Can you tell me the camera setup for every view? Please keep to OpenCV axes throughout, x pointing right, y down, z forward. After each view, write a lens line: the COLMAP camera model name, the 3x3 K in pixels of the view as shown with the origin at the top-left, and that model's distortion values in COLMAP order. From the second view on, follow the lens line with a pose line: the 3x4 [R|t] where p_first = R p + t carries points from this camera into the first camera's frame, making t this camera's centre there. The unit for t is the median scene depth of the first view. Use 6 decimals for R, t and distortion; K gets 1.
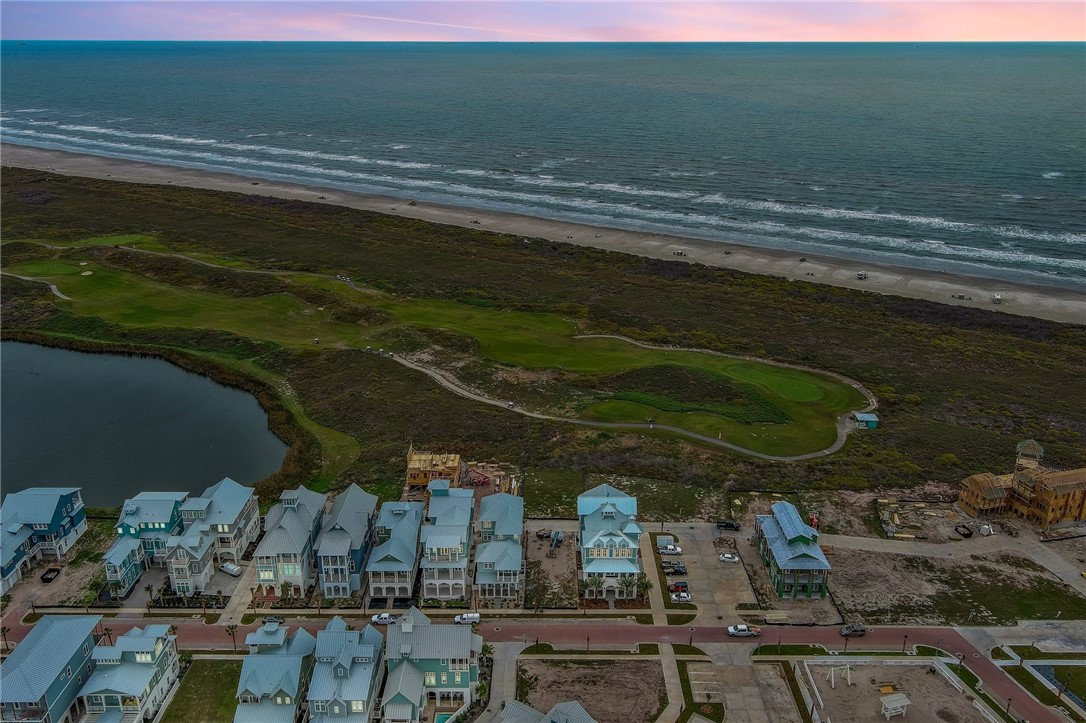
lens RADIAL K [[858.1, 0, 543.0], [0, 858.1, 361.5], [0, 0, 1]] dist [0.040832, -0.064702]
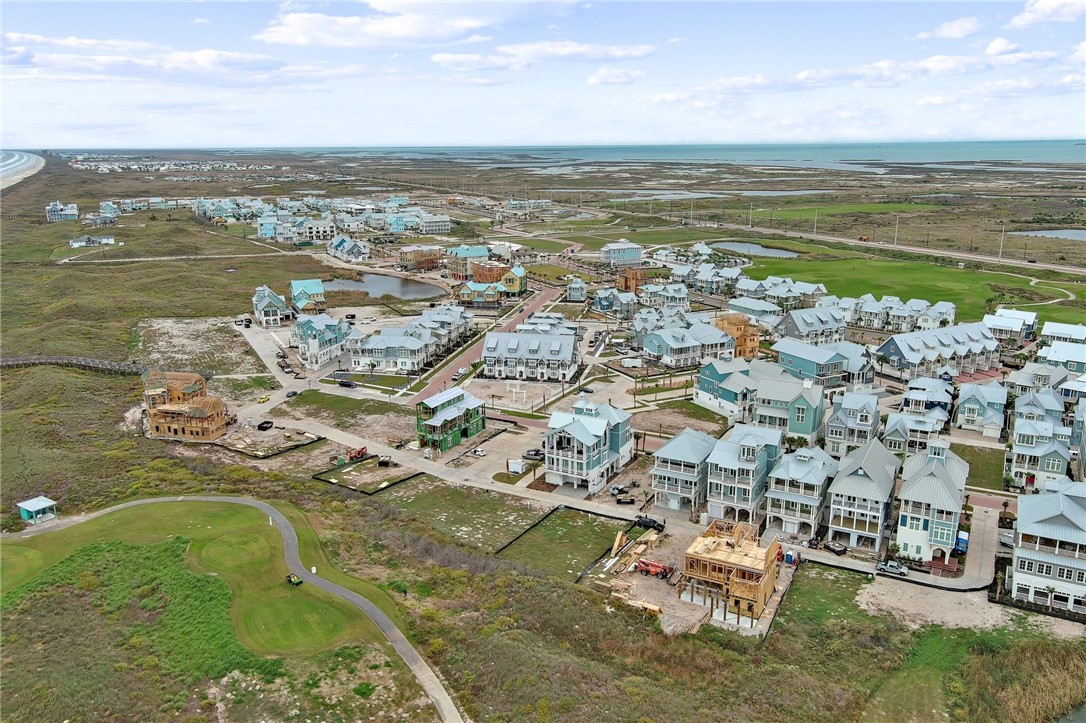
lens RADIAL K [[850.3, 0, 543.0], [0, 850.3, 361.5], [0, 0, 1]] dist [0.030954, -0.033853]
pose [[-0.875806, -0.116431, 0.468409, -0.233856], [0.173392, 0.829789, 0.530458, -0.287579], [-0.450443, 0.545797, -0.706546, 1.192796]]
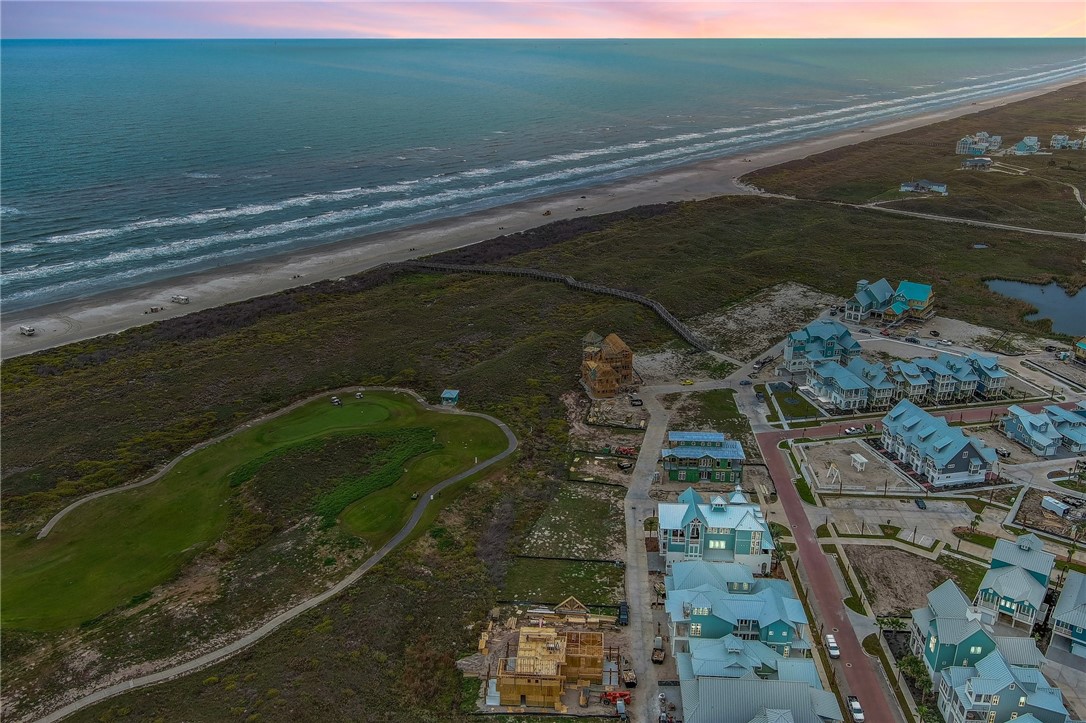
lens RADIAL K [[868.3, 0, 542.3], [0, 868.3, 348.8], [0, 0, 1]] dist [0.032449, -0.051315]
pose [[0.062855, -0.341279, 0.937858, -0.591737], [0.348742, 0.887988, 0.299760, -0.260344], [-0.935109, 0.308229, 0.174833, 0.673004]]
